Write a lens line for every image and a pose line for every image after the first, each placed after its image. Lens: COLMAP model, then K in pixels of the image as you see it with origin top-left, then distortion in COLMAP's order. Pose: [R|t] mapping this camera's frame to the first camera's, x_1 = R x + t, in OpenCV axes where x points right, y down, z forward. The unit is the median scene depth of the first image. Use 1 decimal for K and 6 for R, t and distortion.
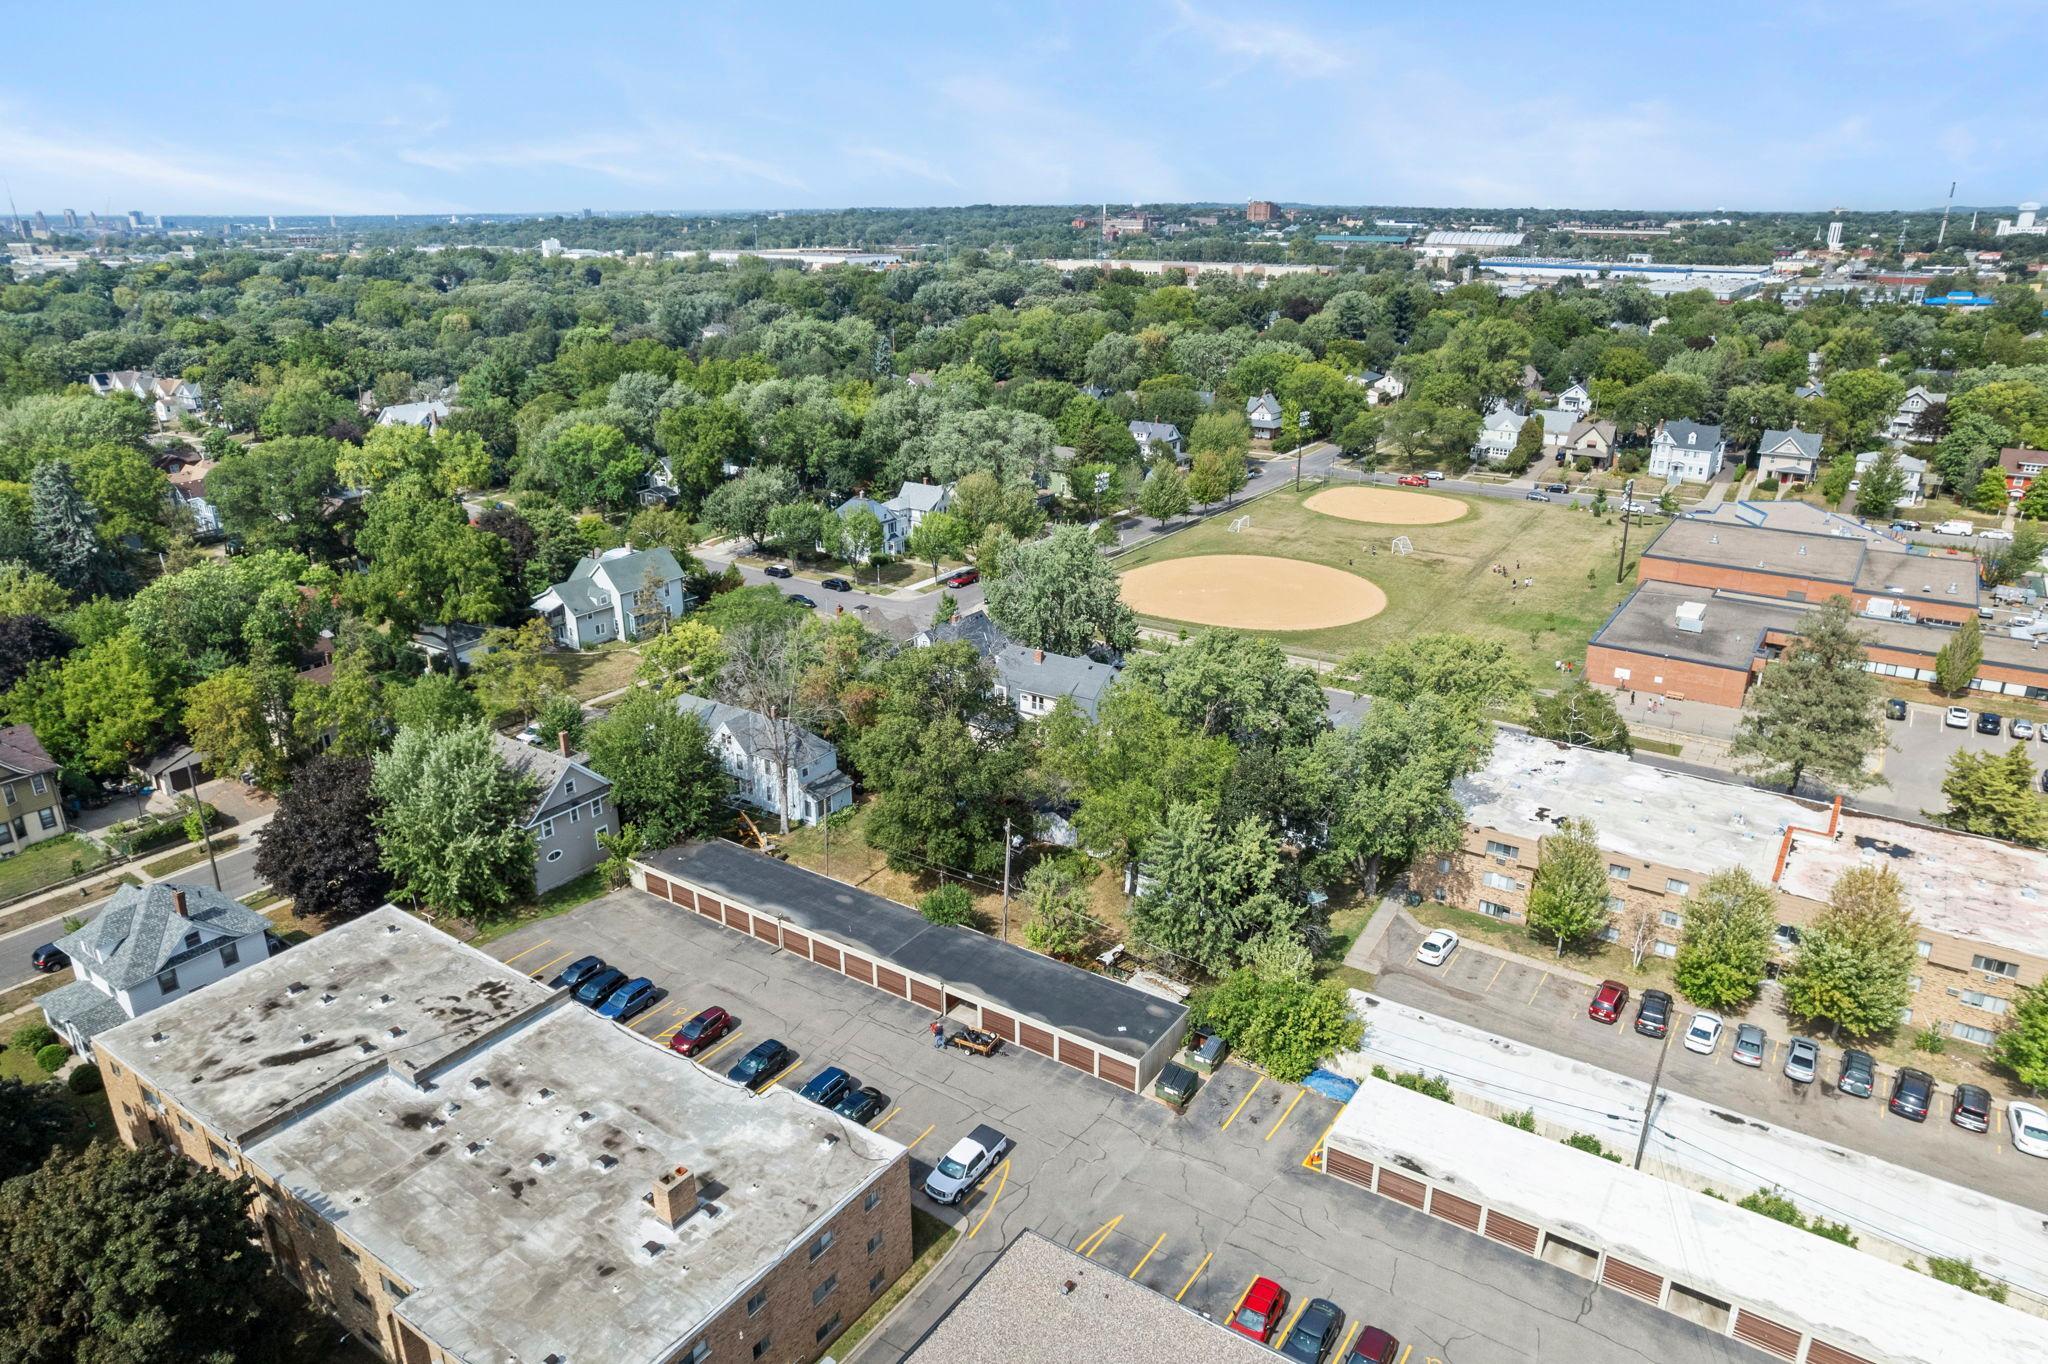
lens RADIAL K [[1308.3, 0, 1004.4], [0, 1308.3, 694.9], [0, 0, 1]] dist [-0.069170, 0.057040]
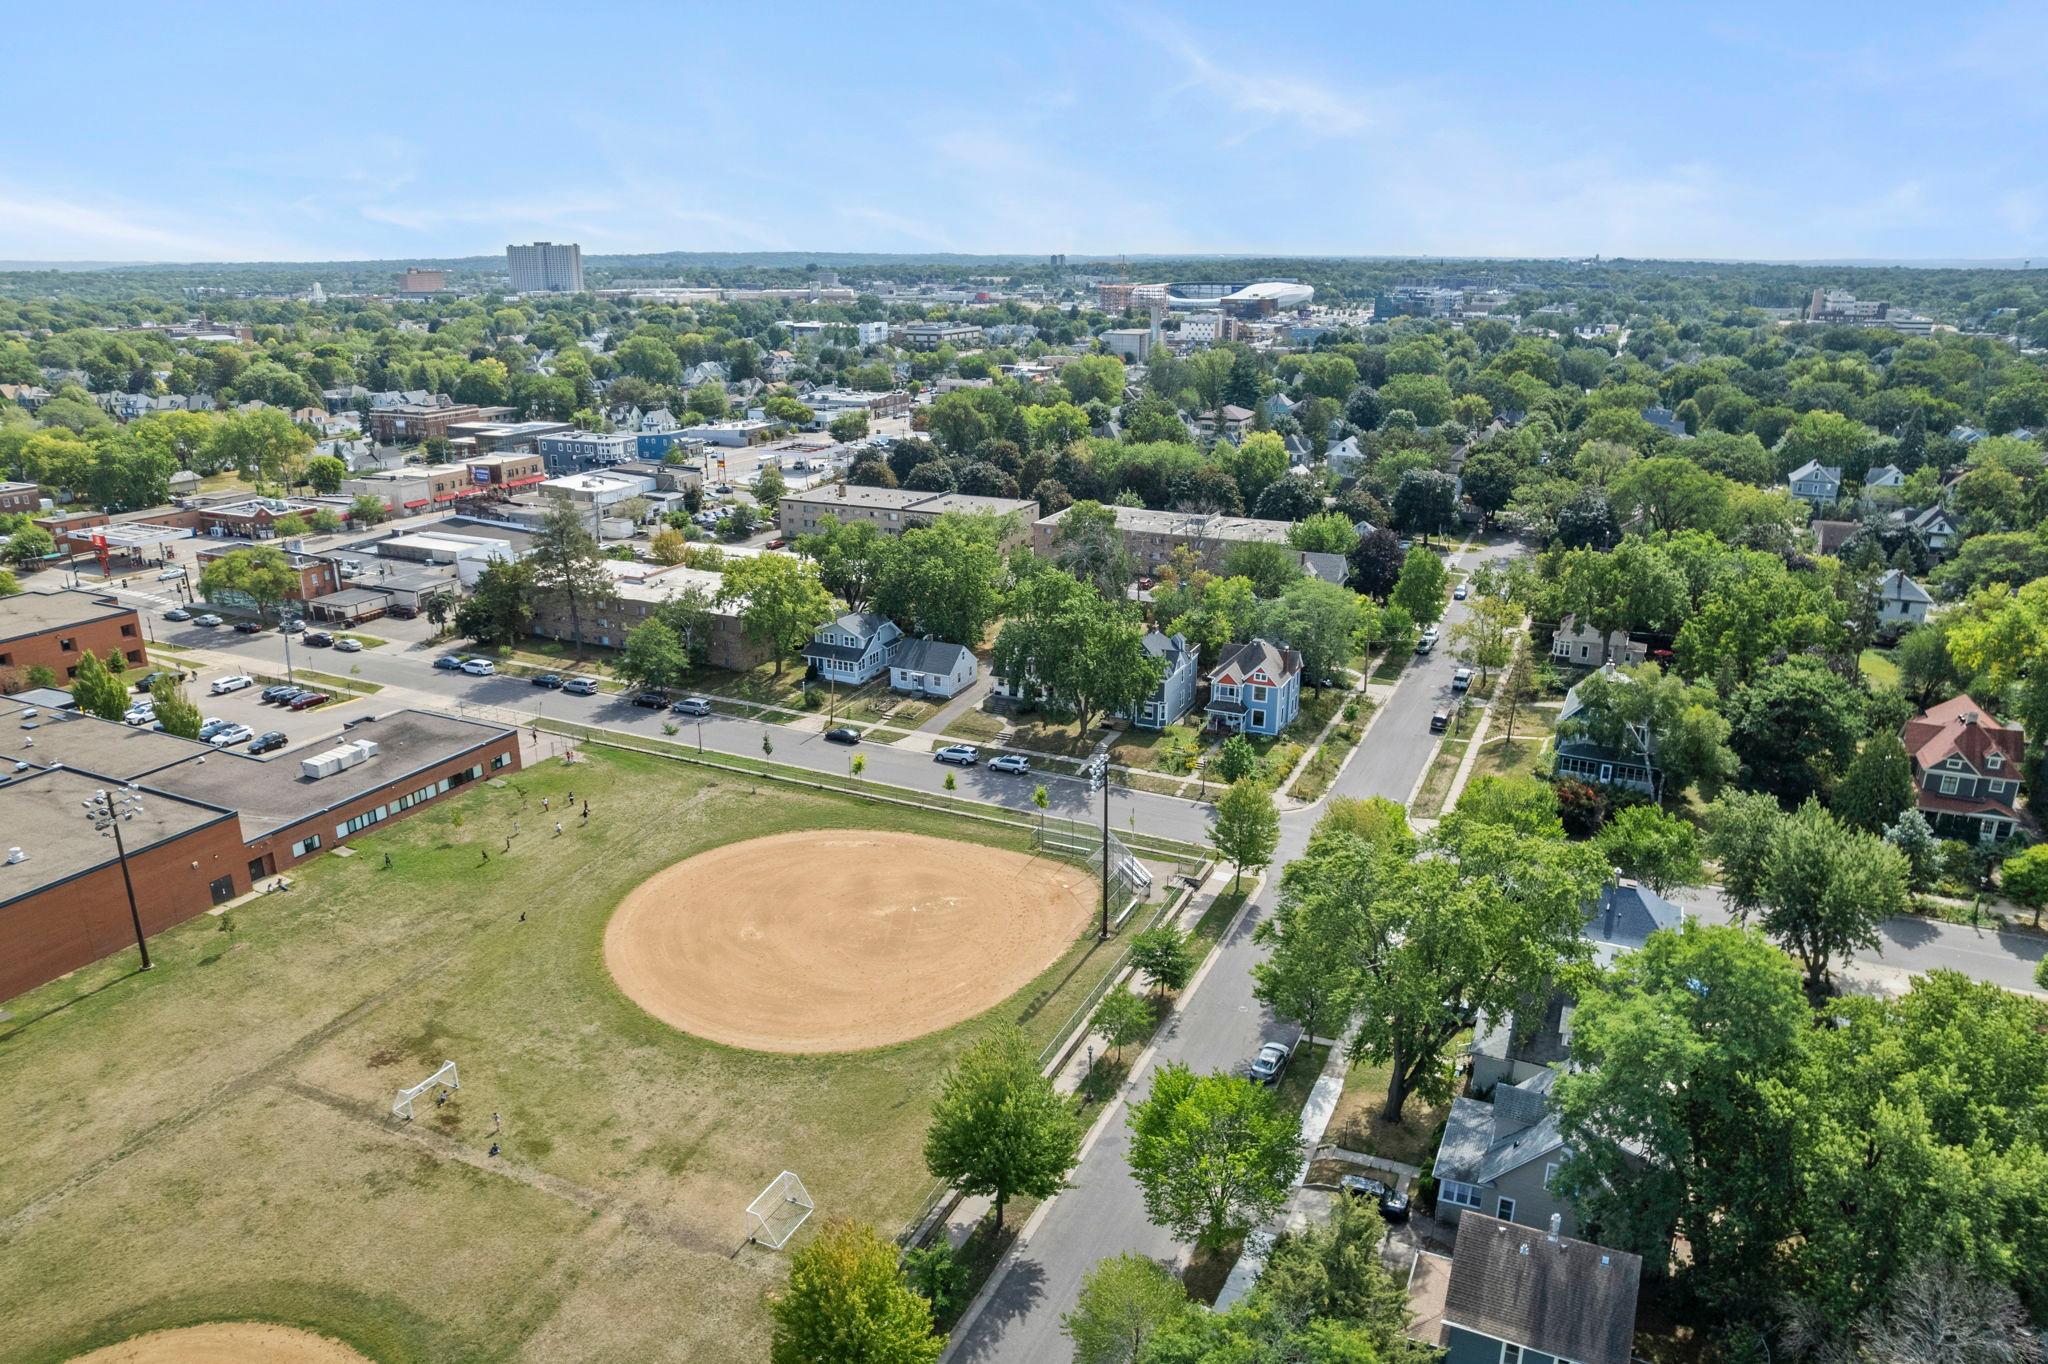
lens RADIAL K [[1351.1, 0, 1037.5], [0, 1351.1, 723.6], [0, 0, 1]] dist [-0.070715, 0.060363]
pose [[-0.987008, 0.050691, -0.152468, 0.221749], [-0.059742, 0.765110, 0.641122, -0.641935], [0.149154, 0.641901, -0.752141, 1.665049]]
